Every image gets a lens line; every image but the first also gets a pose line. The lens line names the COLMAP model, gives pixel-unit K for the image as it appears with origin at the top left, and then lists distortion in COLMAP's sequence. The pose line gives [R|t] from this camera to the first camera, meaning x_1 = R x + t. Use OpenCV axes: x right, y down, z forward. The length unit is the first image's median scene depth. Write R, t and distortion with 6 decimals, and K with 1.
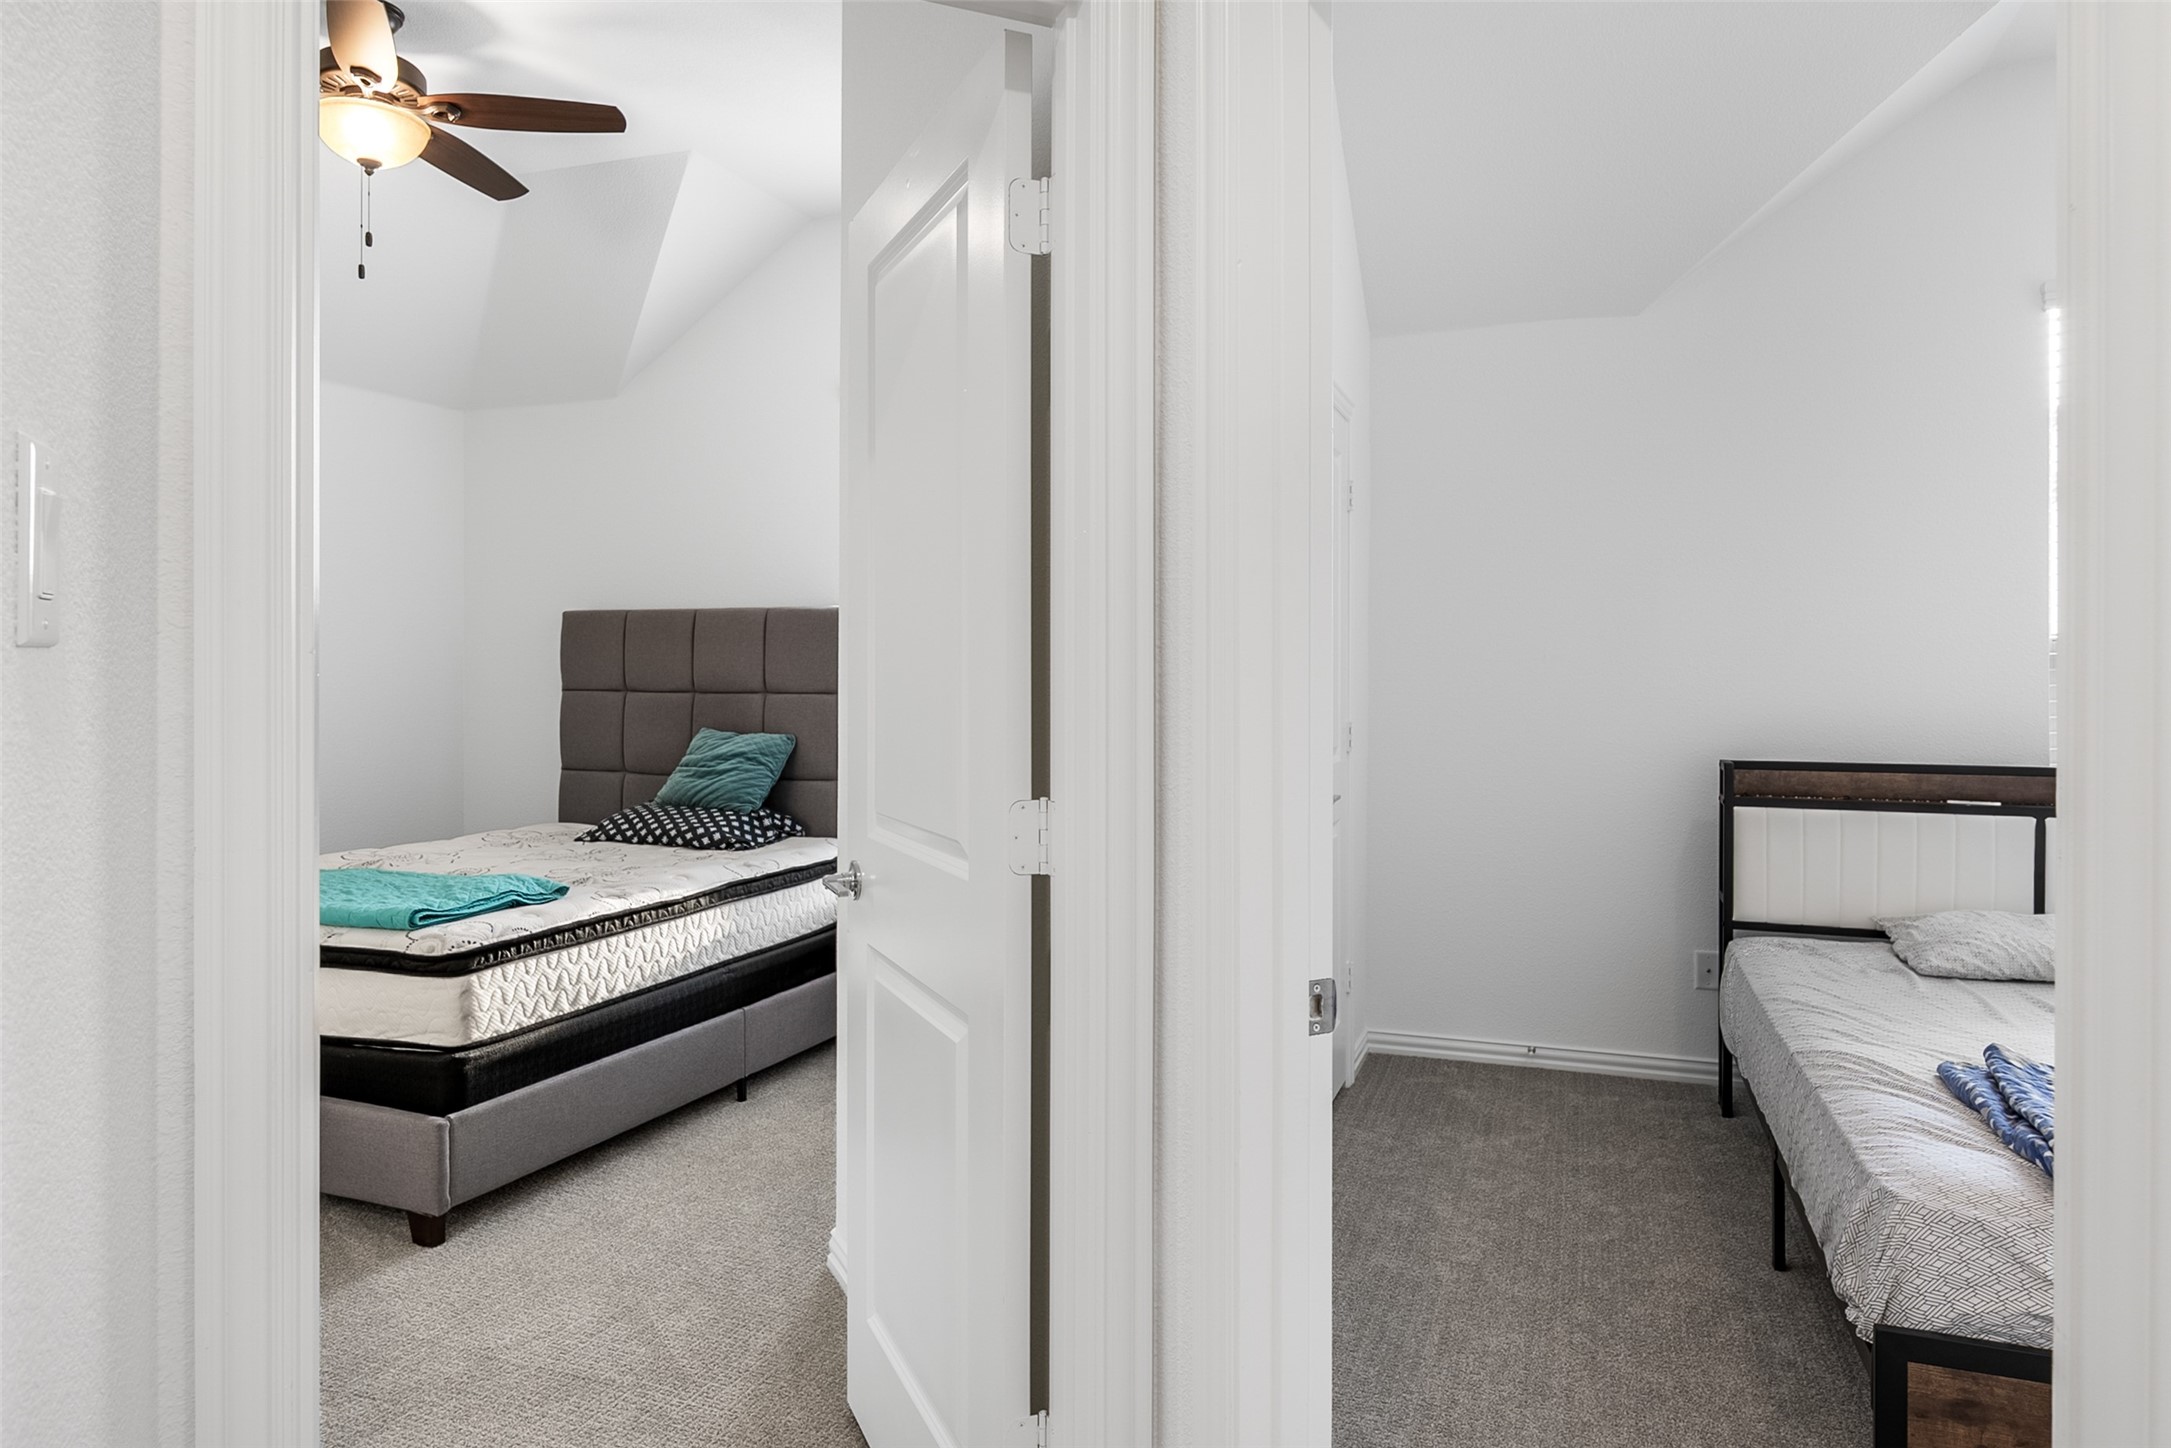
lens RADIAL K [[1338.9, 0, 1083.4], [0, 1338.9, 683.5], [0, 0, 1]] dist [-0.000569, 0.001595]
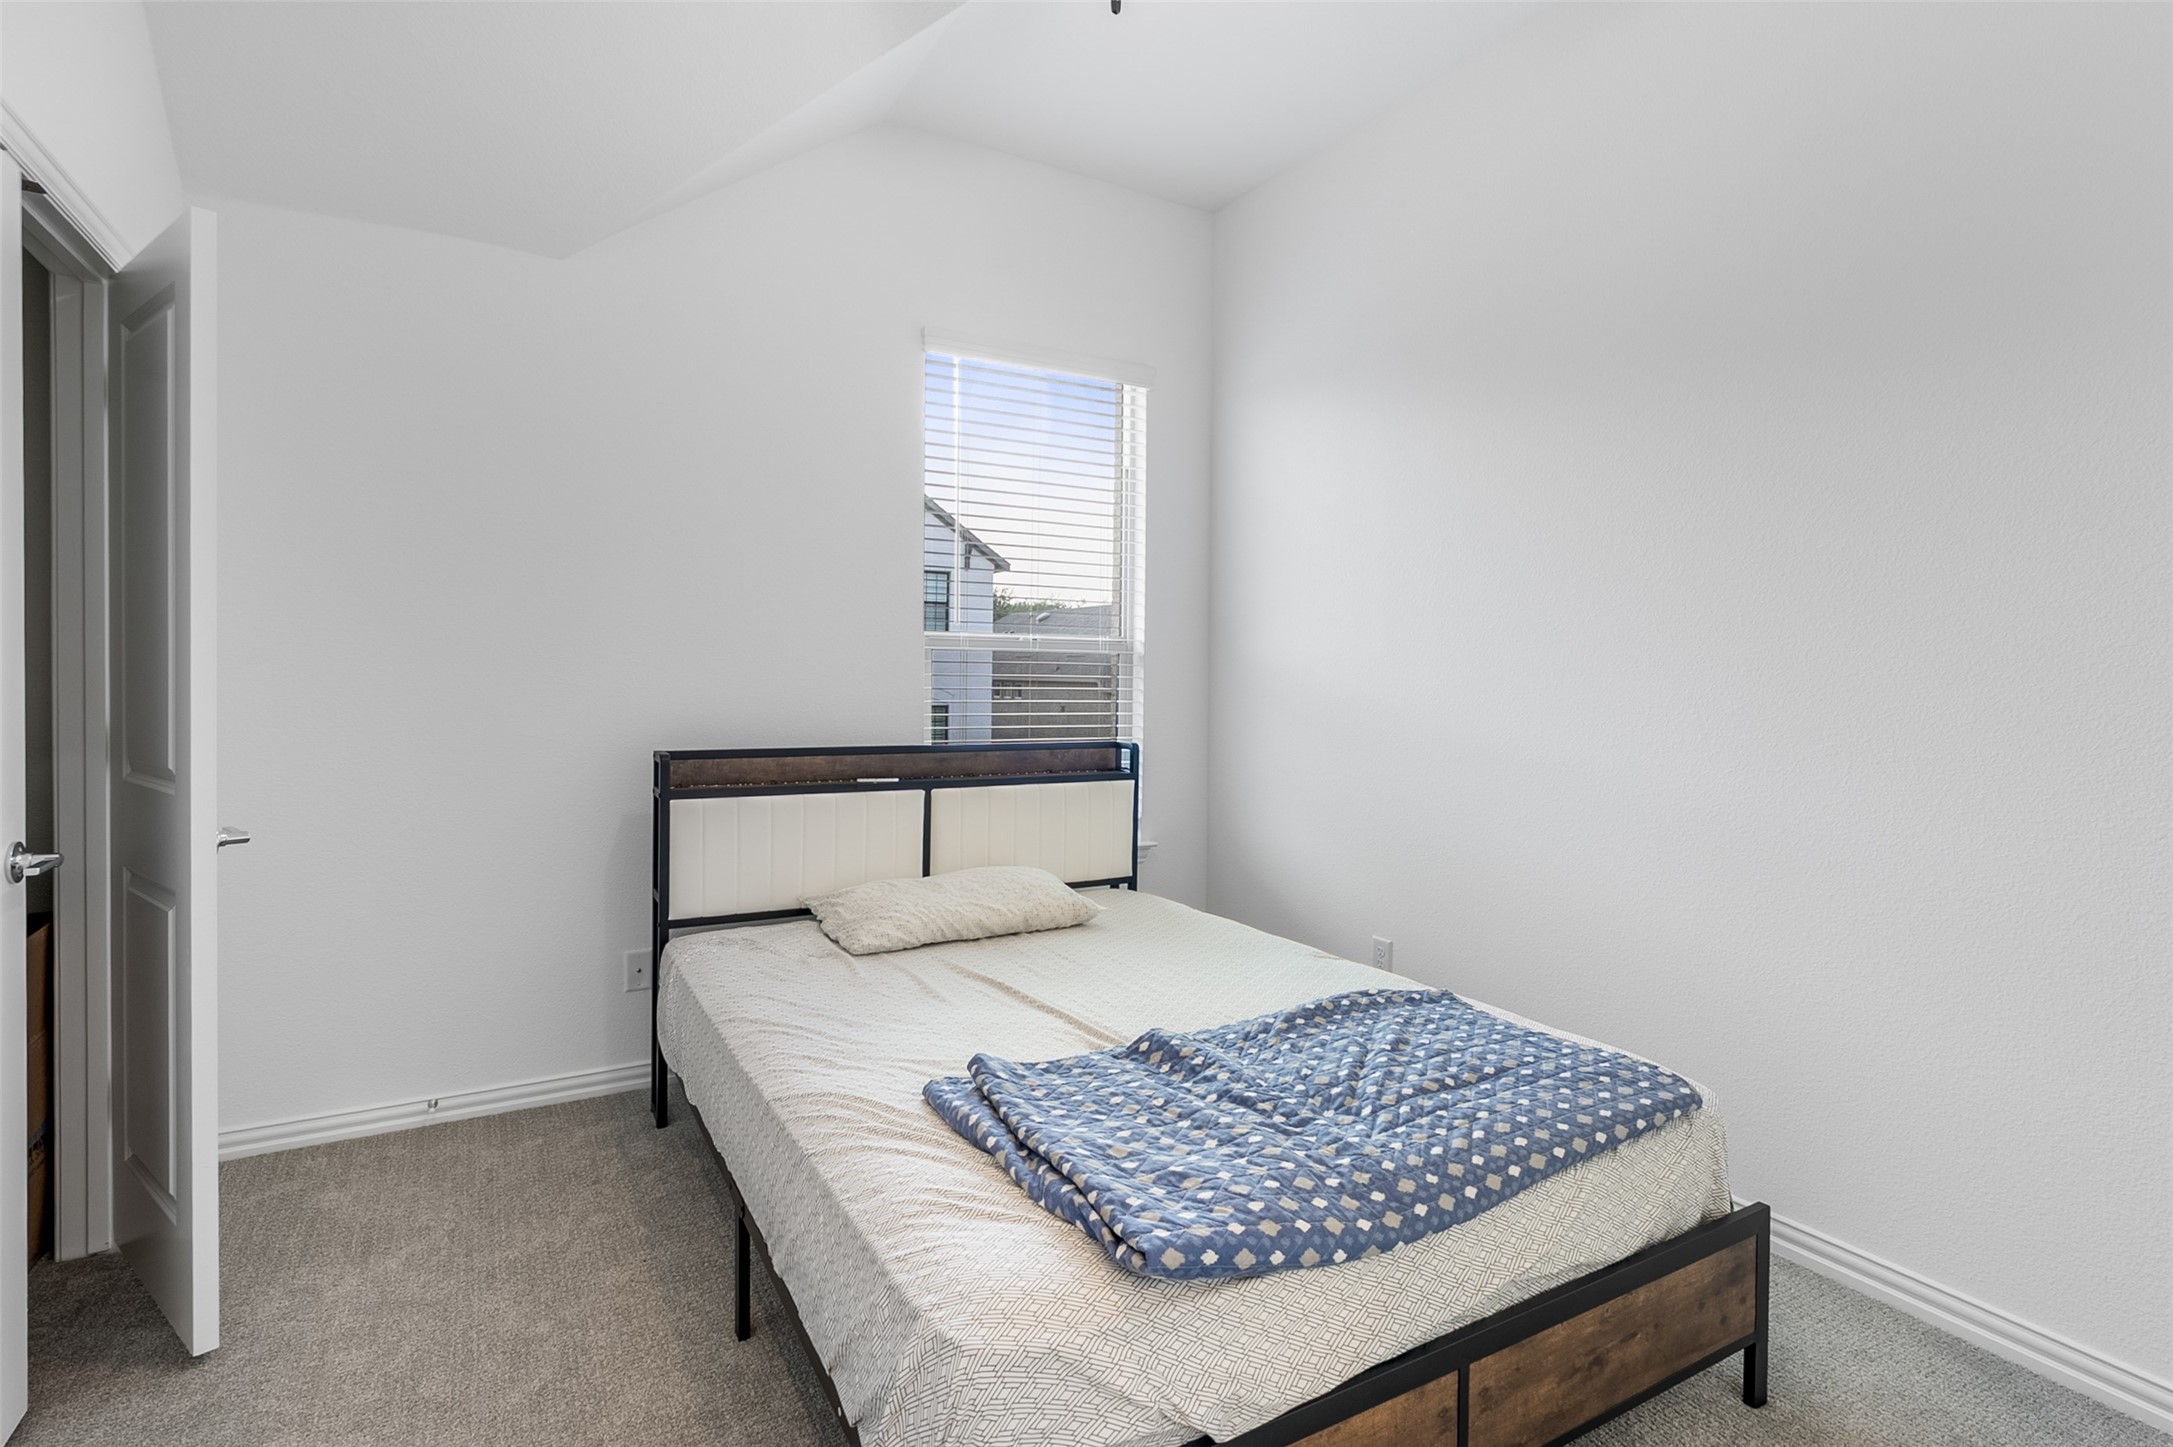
lens RADIAL K [[1053.7, 0, 1084.5], [0, 1053.7, 690.3], [0, 0, 1]] dist [0.003042, 0.000089]
pose [[0.644012, -0.005980, 0.764992, 0.114487], [-0.004732, 0.999919, 0.011800, 0.004259], [-0.765000, -0.011220, 0.643932, 0.323655]]
